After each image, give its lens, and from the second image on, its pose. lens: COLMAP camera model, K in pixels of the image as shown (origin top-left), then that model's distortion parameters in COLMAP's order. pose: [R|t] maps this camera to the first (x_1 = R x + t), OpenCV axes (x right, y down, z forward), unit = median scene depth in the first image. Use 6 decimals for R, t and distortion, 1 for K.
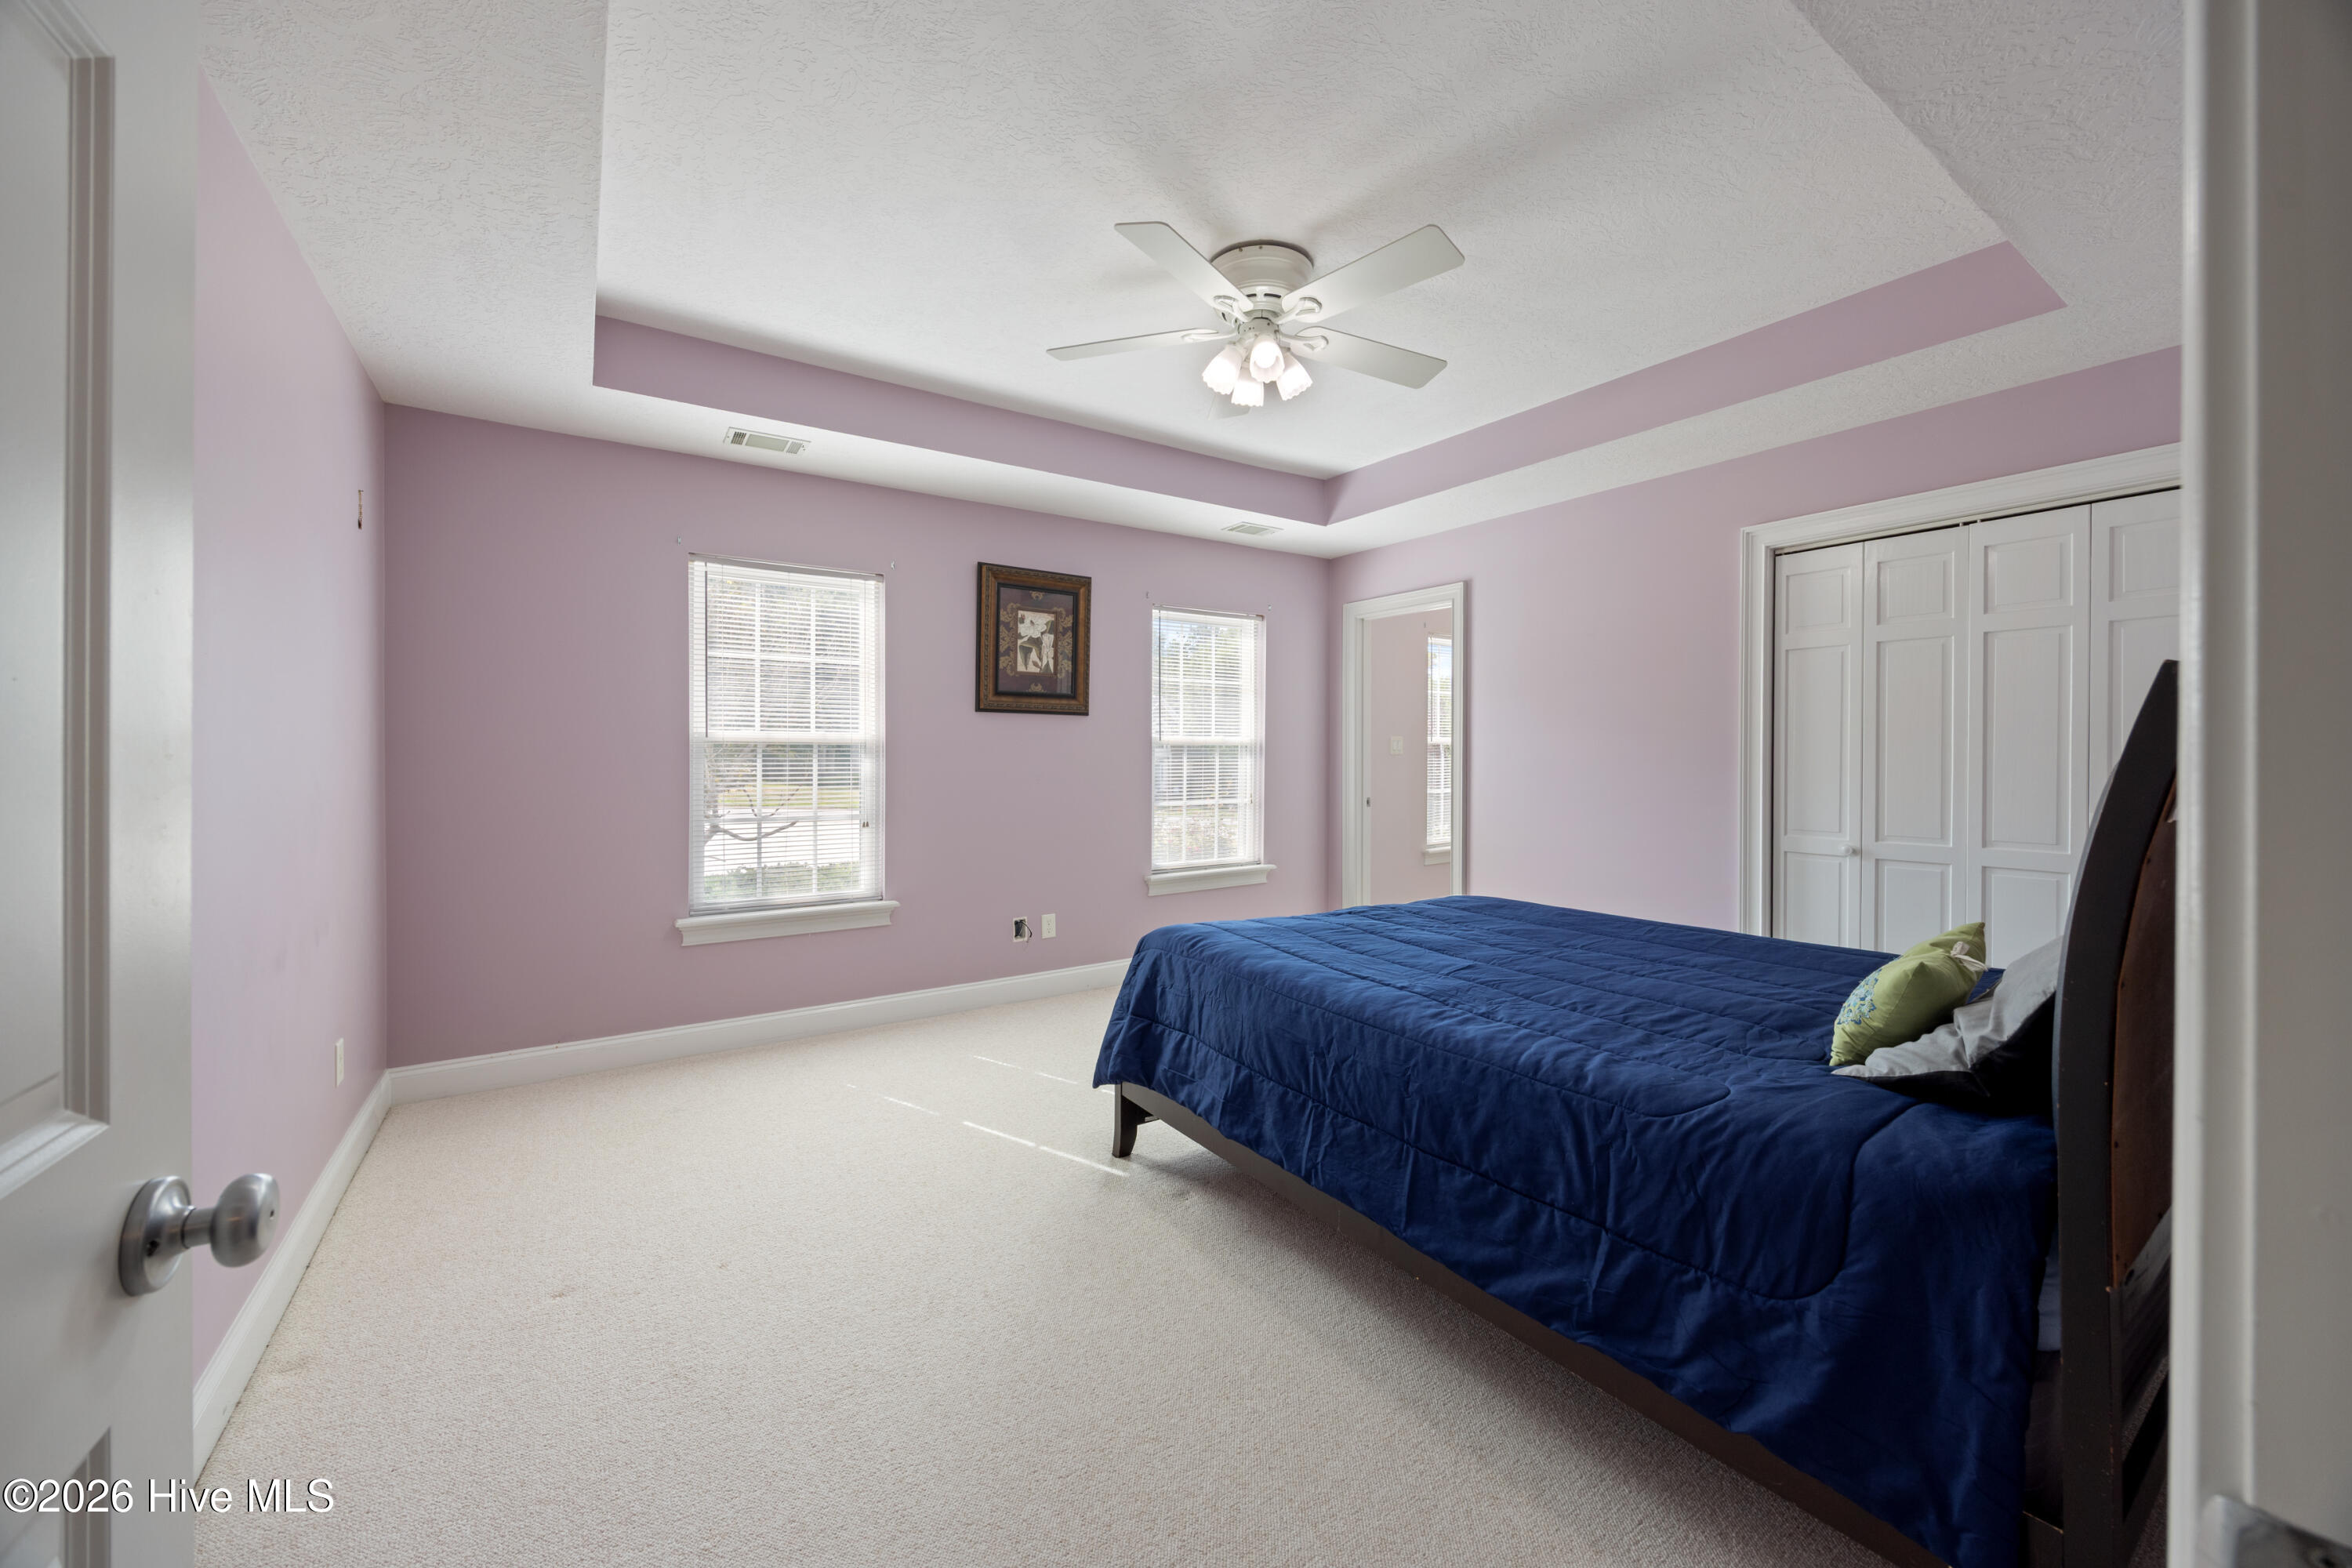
lens RADIAL K [[888.1, 0, 1173.8], [0, 888.1, 779.3], [0, 0, 1]] dist [-0.039699, 0.000128]
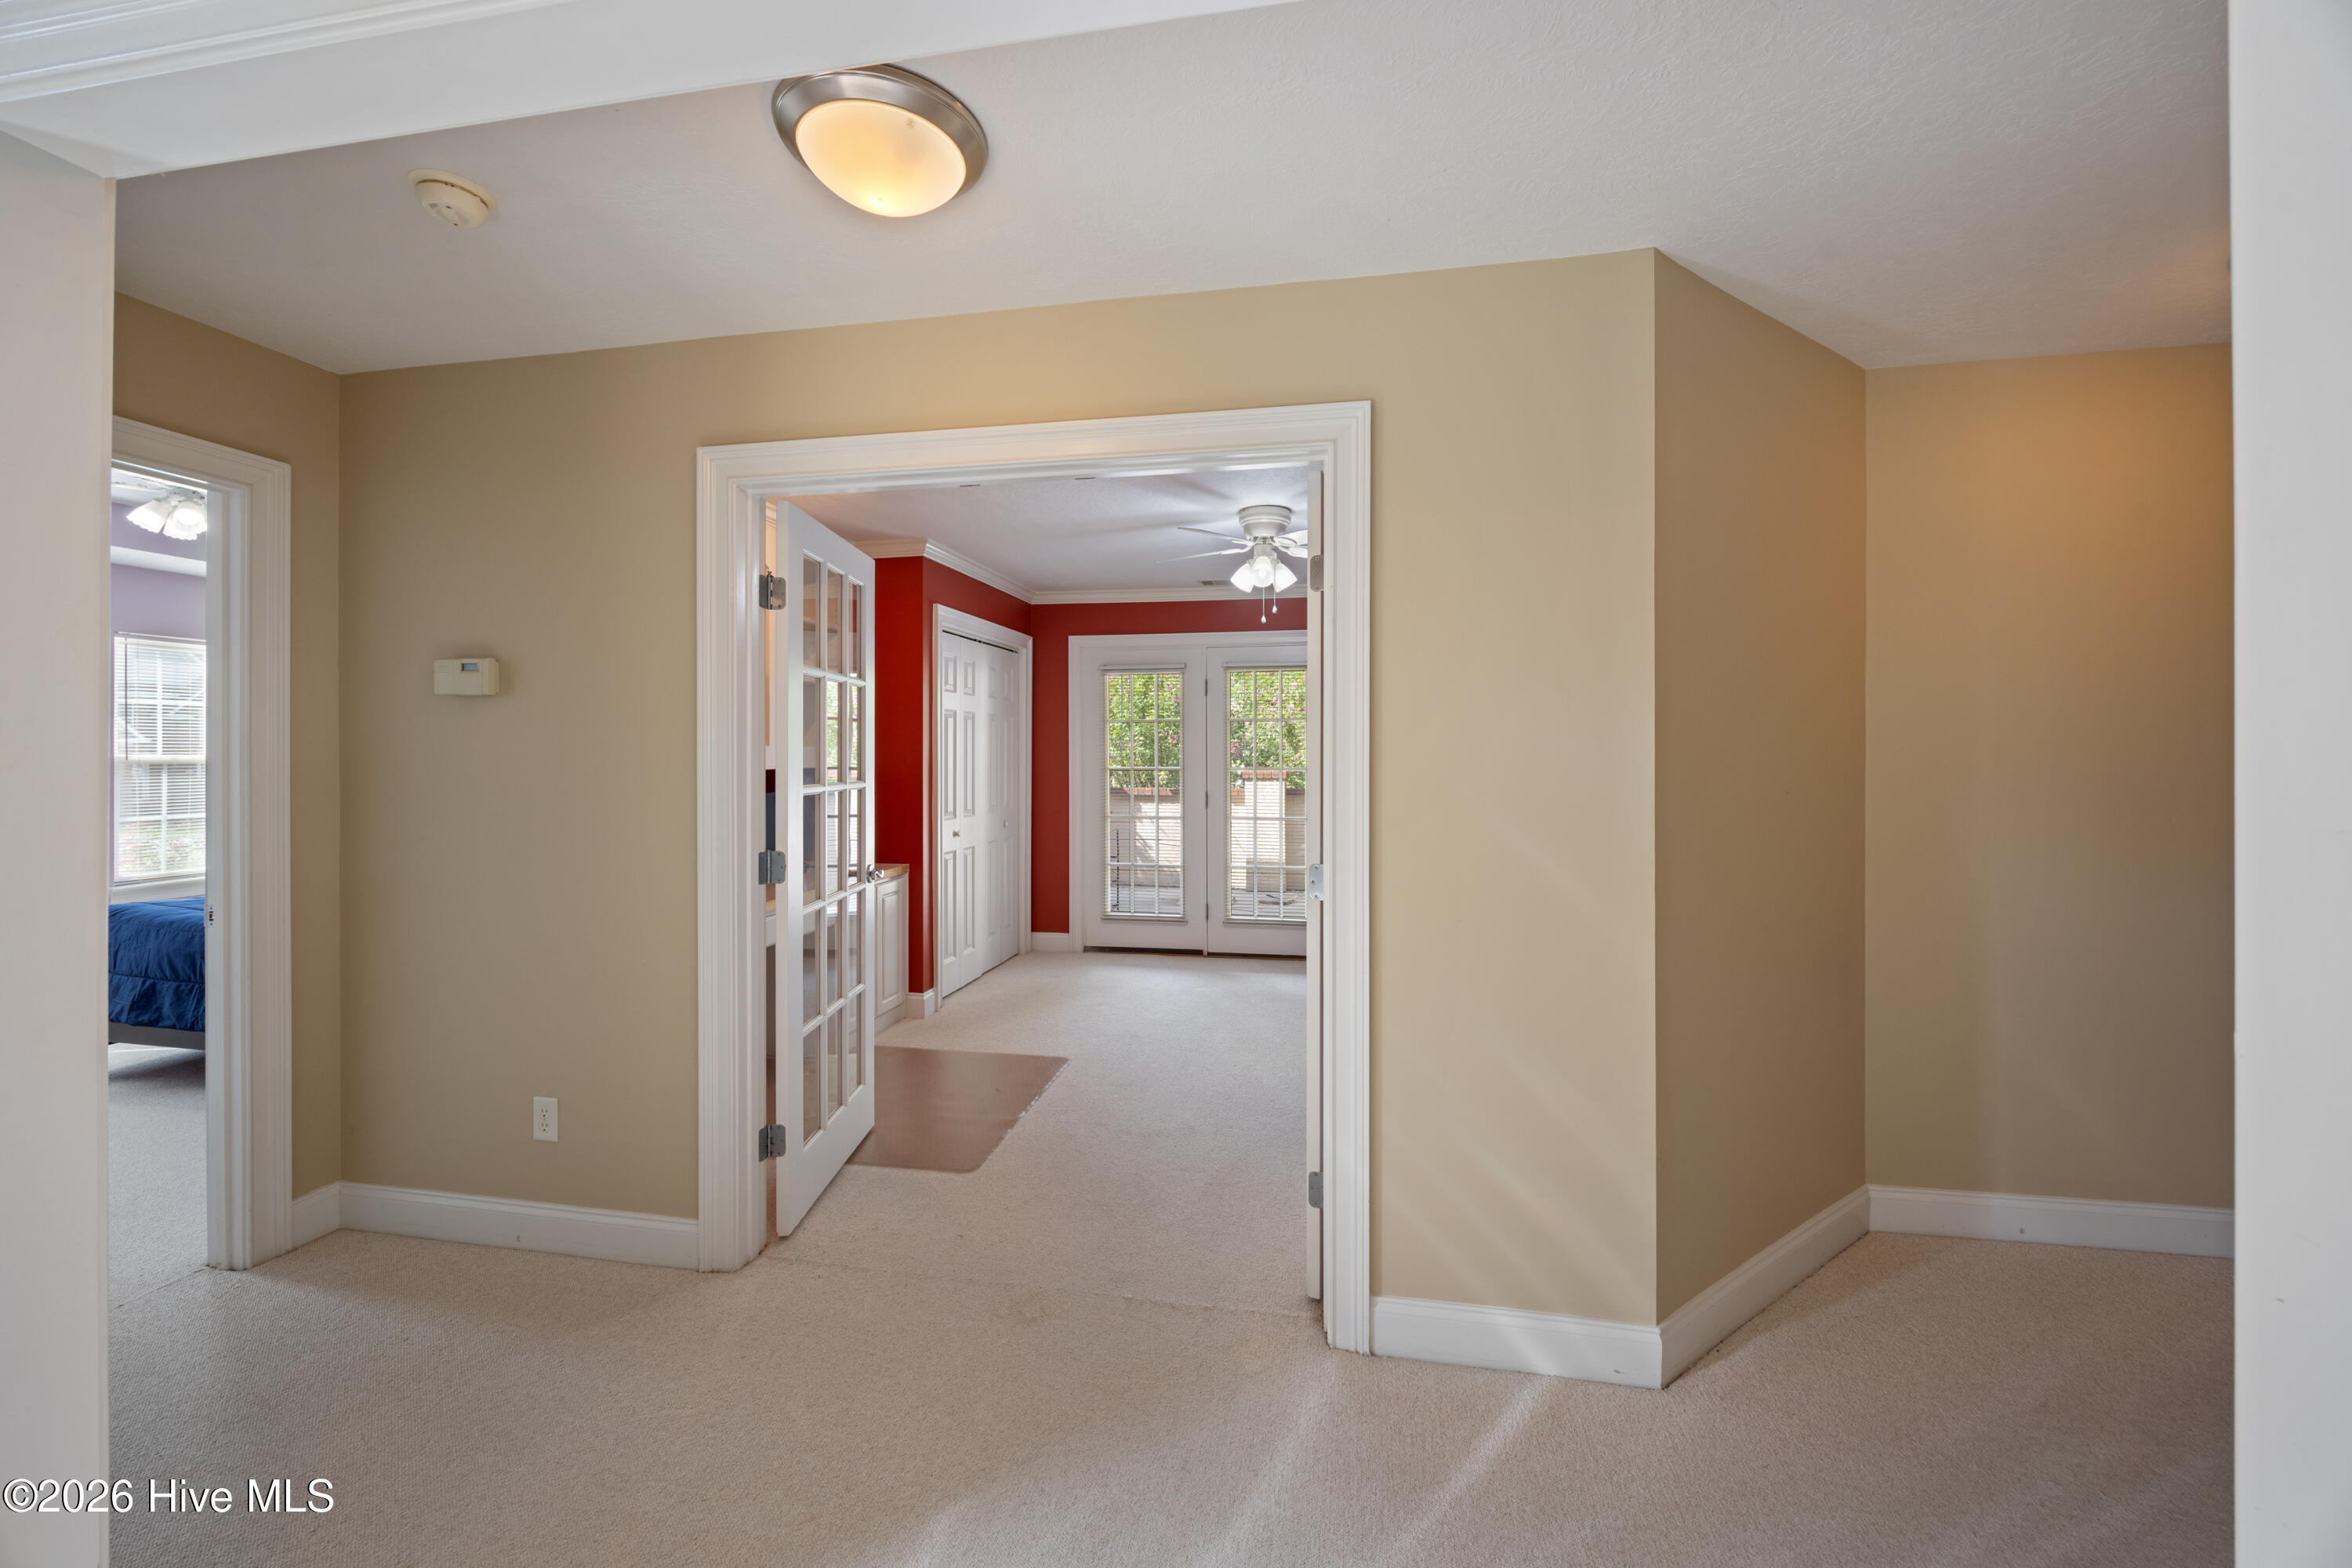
lens RADIAL K [[900.9, 0, 1181.9], [0, 900.9, 770.4], [0, 0, 1]] dist [-0.000133, 0.000099]
pose [[0.699085, -0.002335, 0.715035, 0.184464], [0.008509, 0.999951, -0.005053, -0.027239], [-0.714988, 0.009617, 0.699070, -1.251025]]
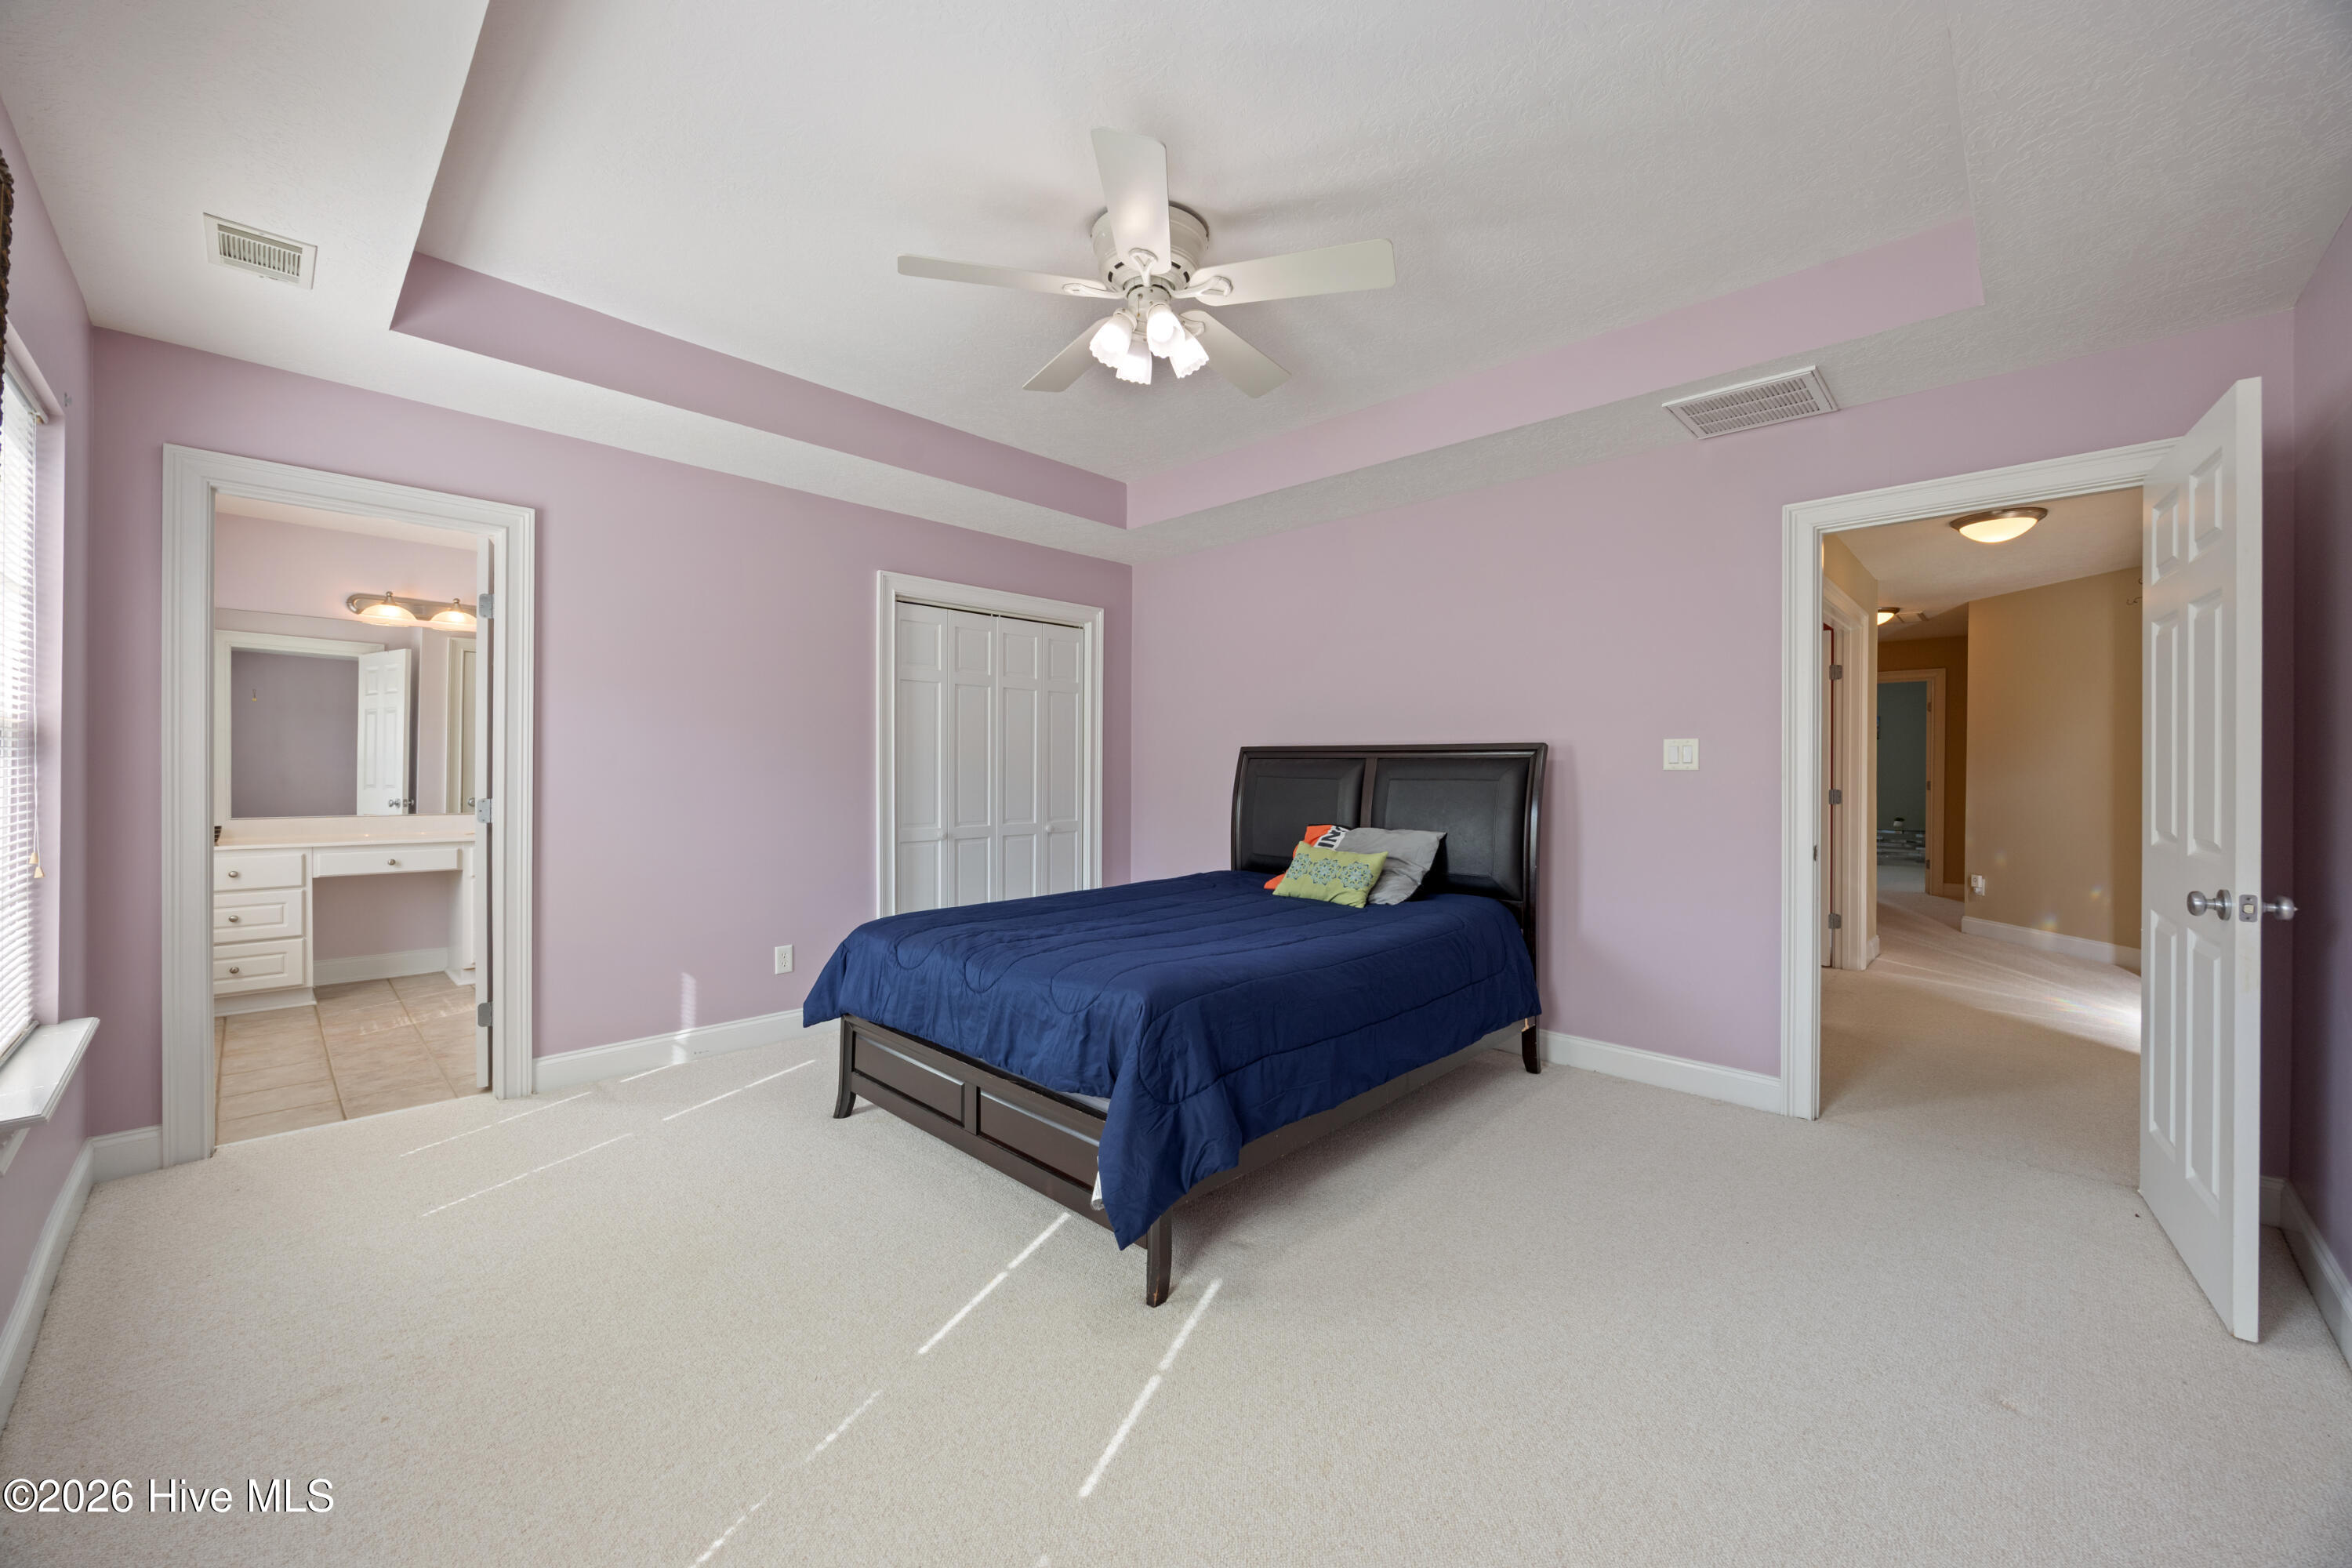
lens RADIAL K [[900.9, 0, 1181.9], [0, 900.9, 770.4], [0, 0, 1]] dist [-0.000133, 0.000099]
pose [[-0.216314, 0.000189, 0.976324, -0.828492], [0.017497, 0.999840, 0.003683, -0.021328], [-0.976167, 0.017880, -0.216282, 1.166384]]
